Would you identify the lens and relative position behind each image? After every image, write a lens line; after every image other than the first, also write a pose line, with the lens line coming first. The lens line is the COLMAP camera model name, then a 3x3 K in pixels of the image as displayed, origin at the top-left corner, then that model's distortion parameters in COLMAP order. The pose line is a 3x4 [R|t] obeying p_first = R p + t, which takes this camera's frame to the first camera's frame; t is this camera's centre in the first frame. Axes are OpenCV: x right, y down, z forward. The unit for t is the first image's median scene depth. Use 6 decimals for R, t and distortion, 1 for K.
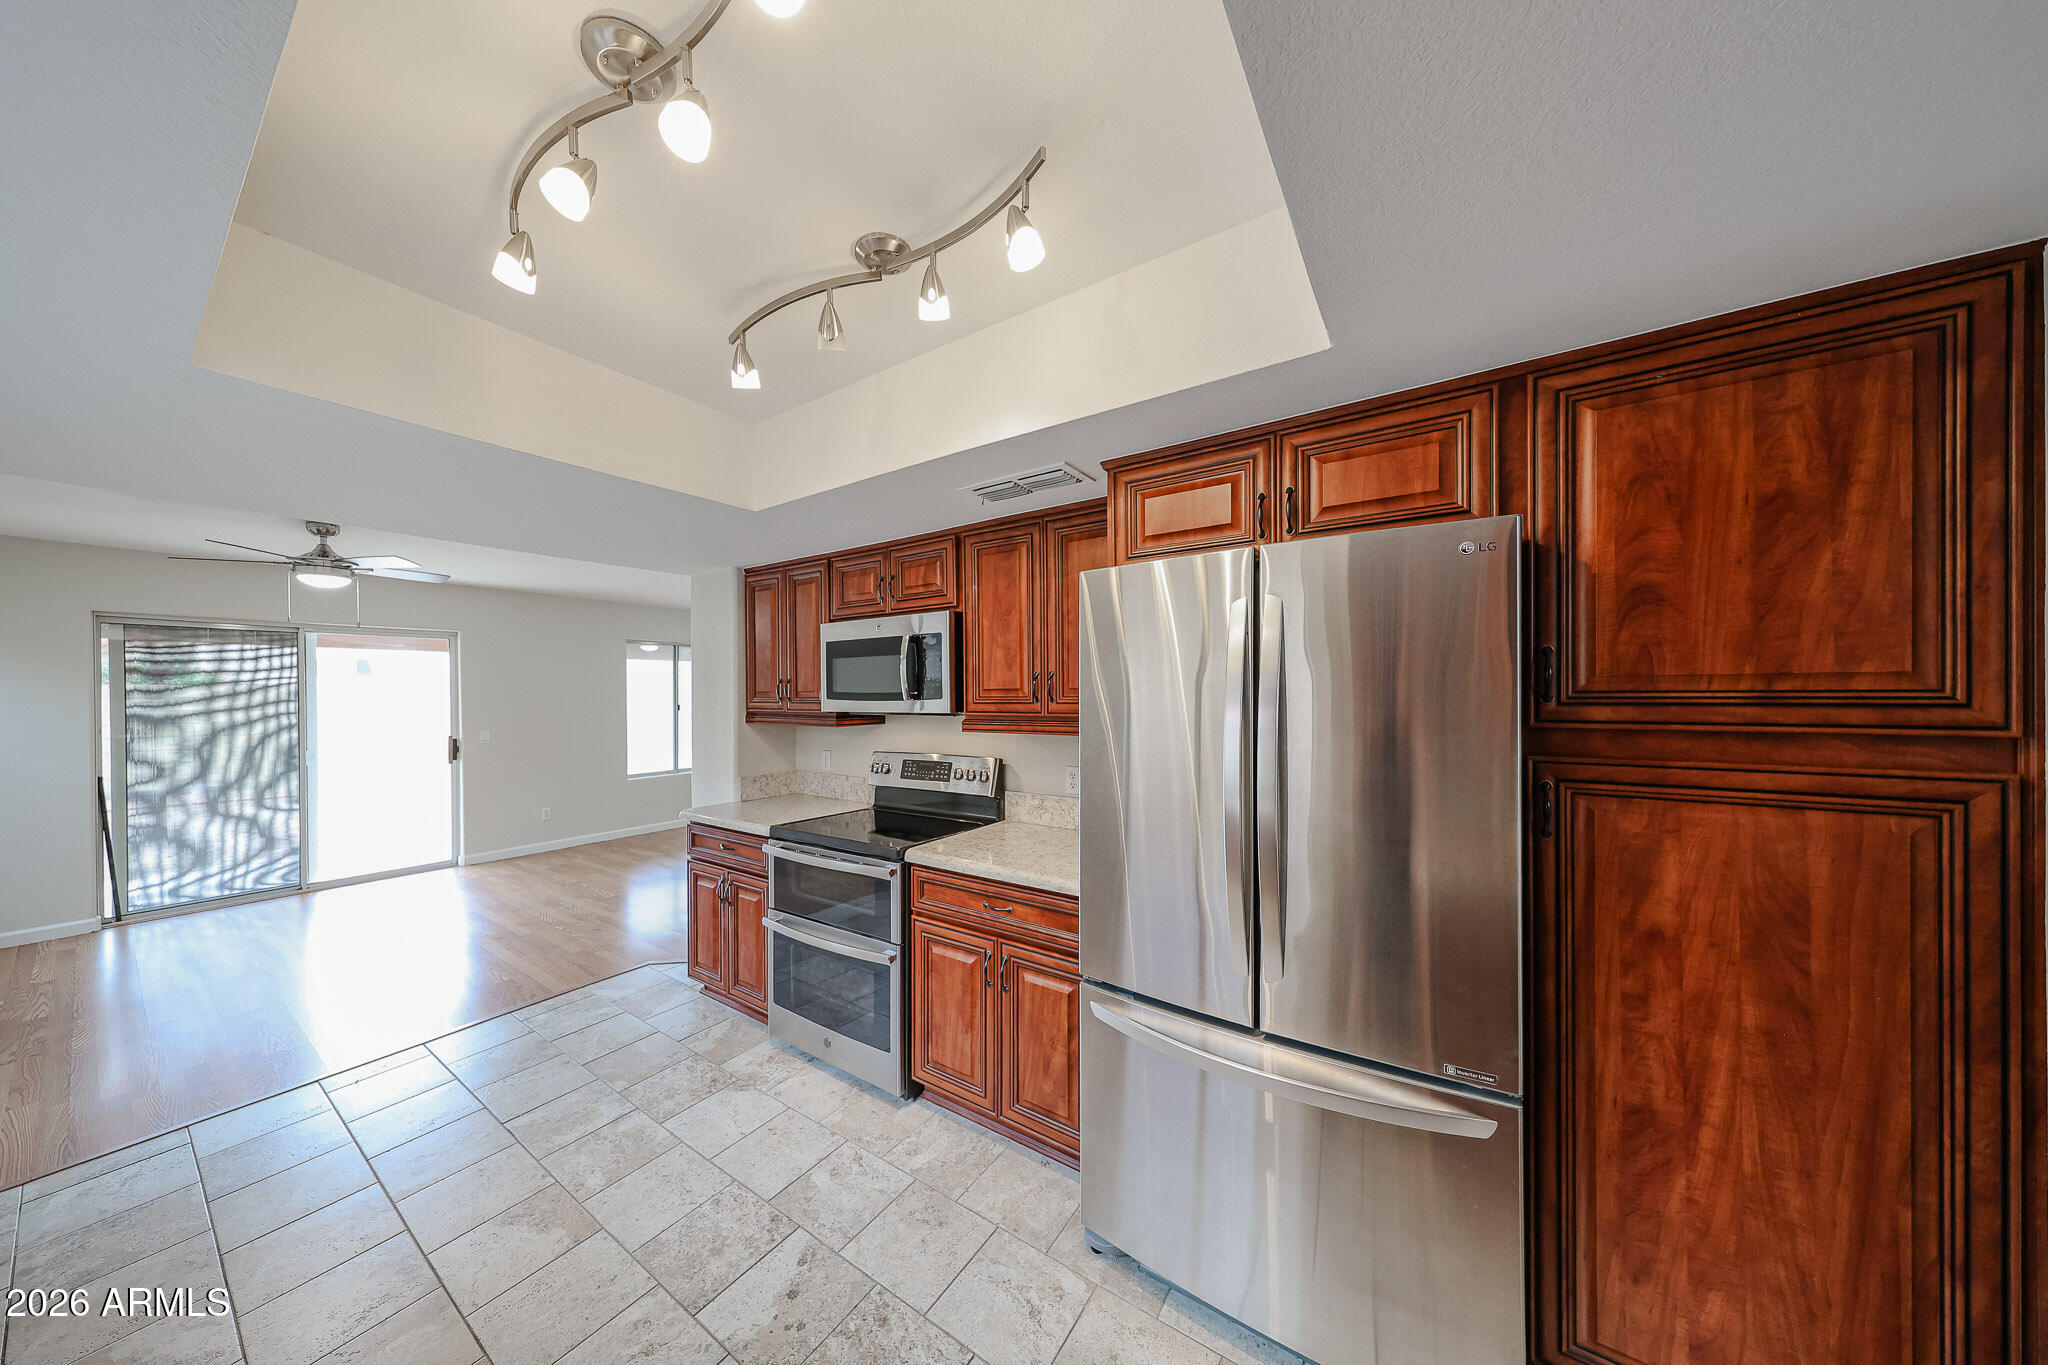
lens RADIAL K [[645.5, 0, 1014.9], [0, 645.5, 694.8], [0, 0, 1]] dist [0.003868, 0.000278]
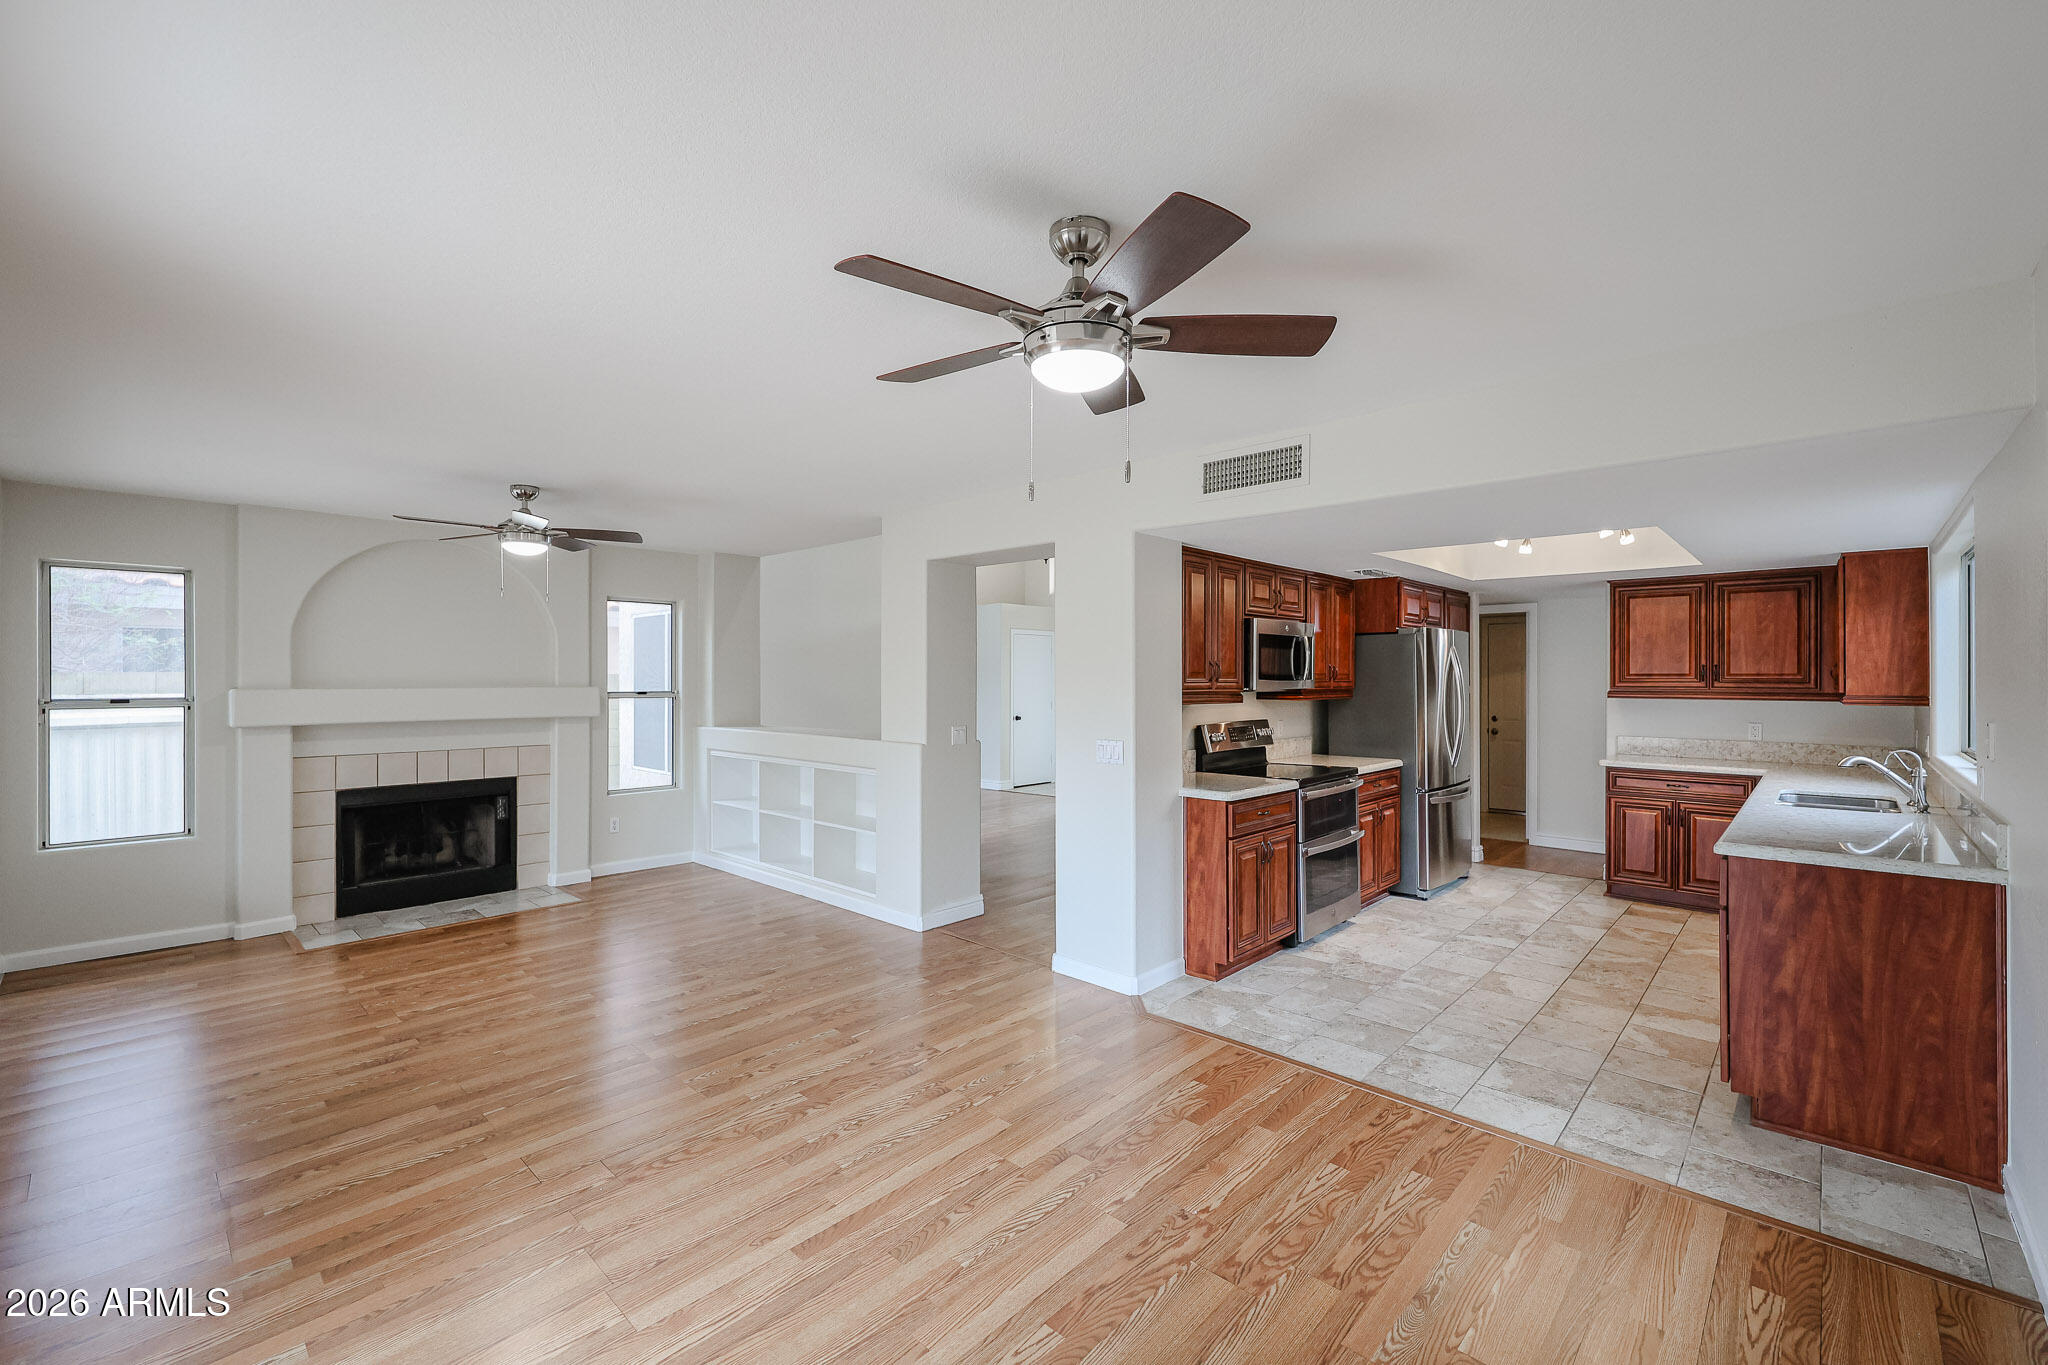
lens RADIAL K [[854.2, 0, 1028.6], [0, 854.2, 686.2], [0, 0, 1]] dist [0.001951, 0.000526]
pose [[0.147552, -0.000800, 0.989054, -2.701823], [0.004549, 0.999990, 0.000130, 0.023020], [-0.989044, 0.004480, 0.147554, 1.632887]]
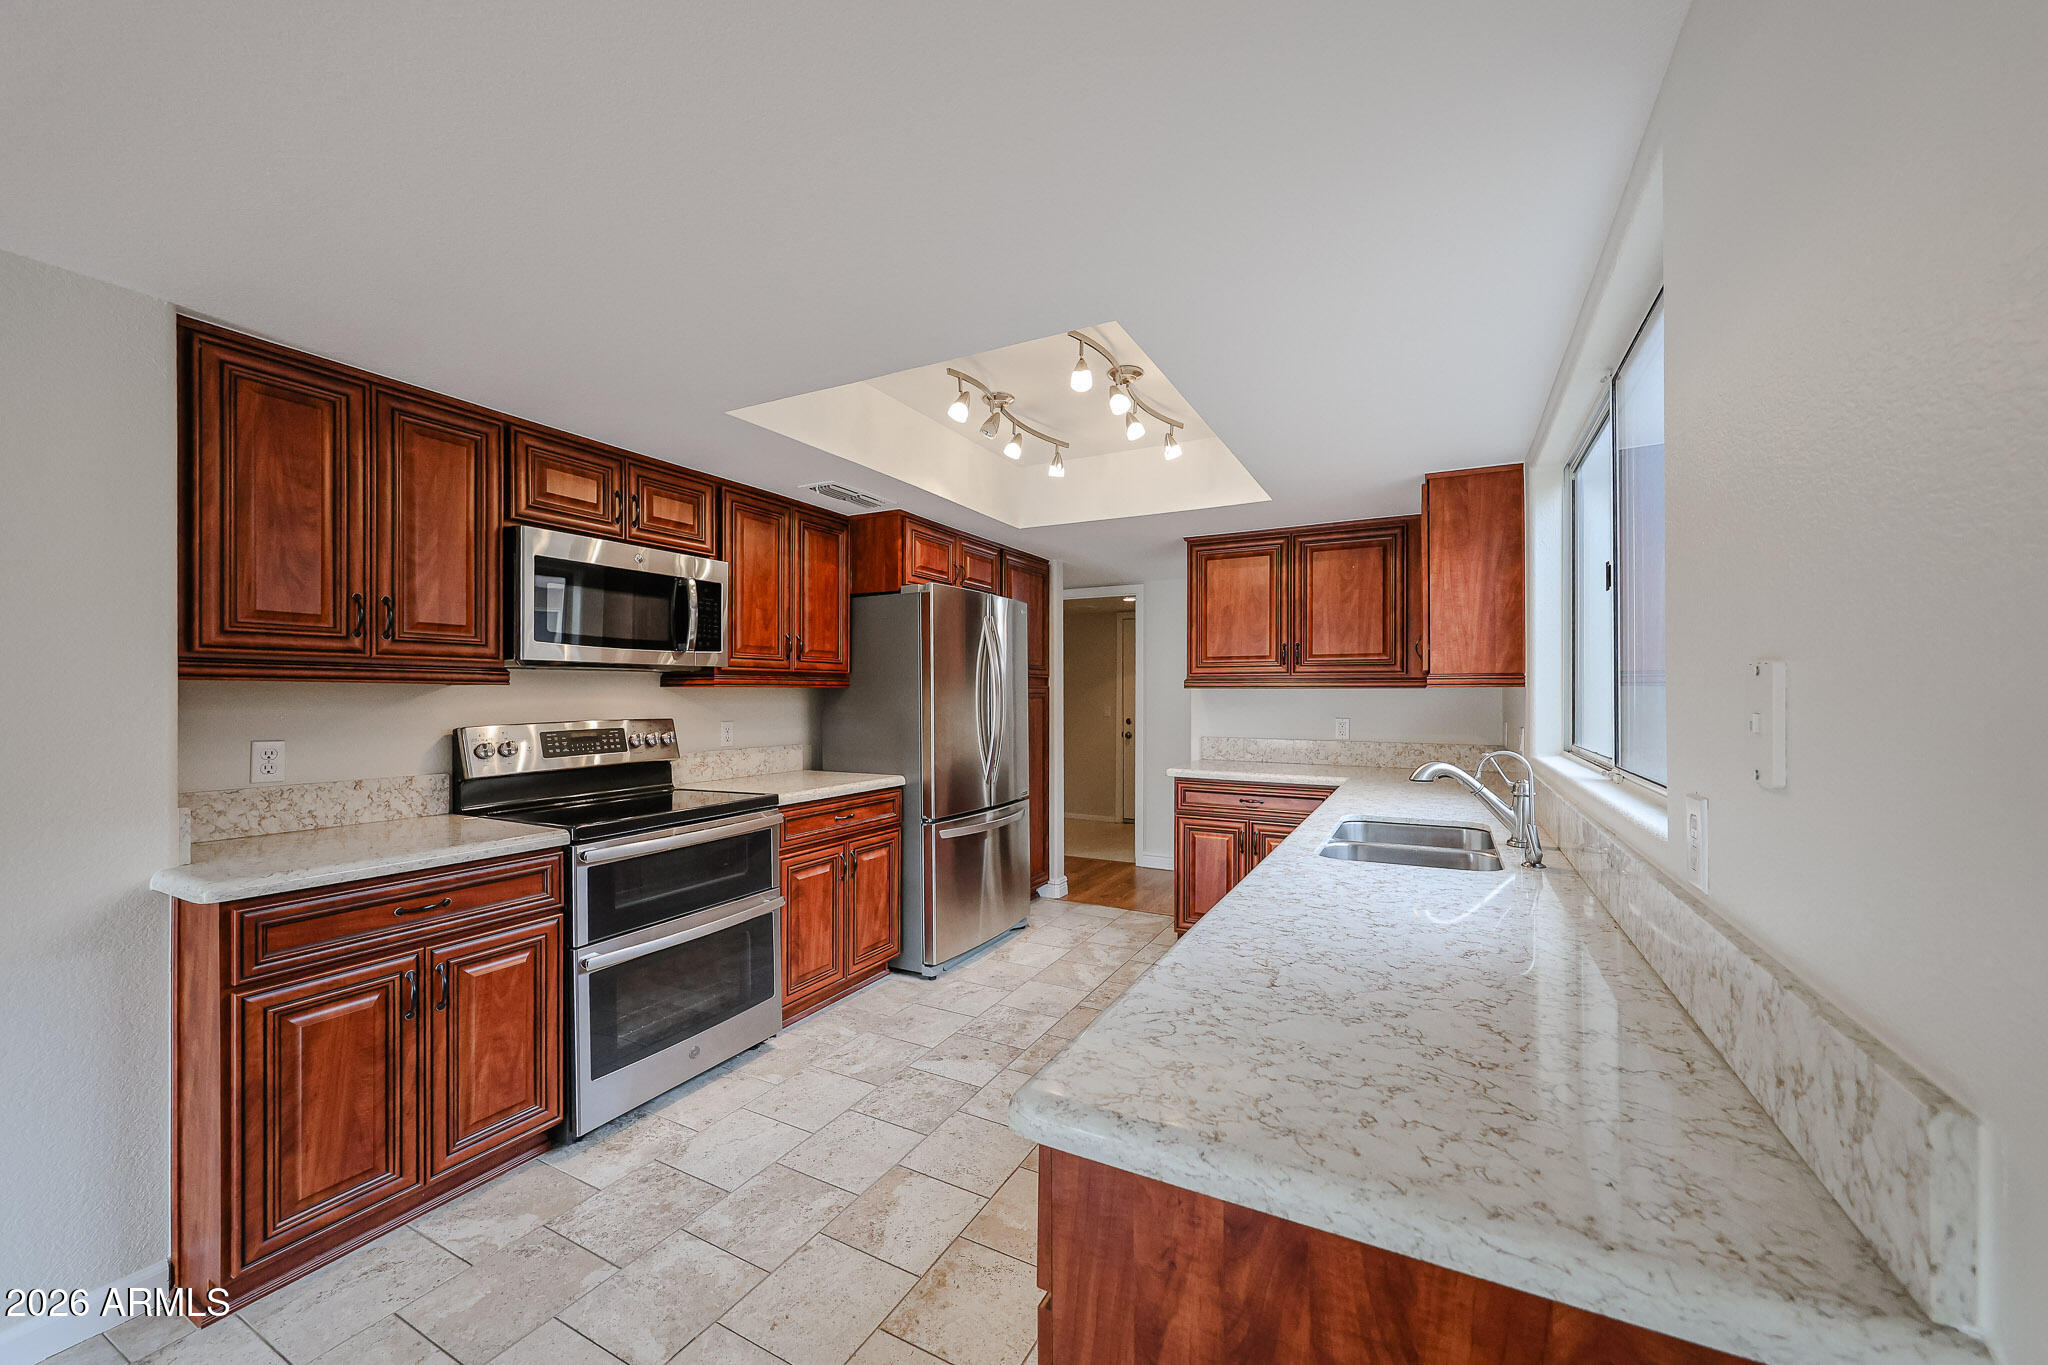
lens RADIAL K [[769.3, 0, 1030.2], [0, 769.3, 700.6], [0, 0, 1]] dist [0.002168, -0.000062]
pose [[-0.117160, -0.001695, 0.993112, -1.558735], [0.006947, 0.999973, 0.002526, 0.094503], [-0.993089, 0.007195, -0.117145, 0.793529]]
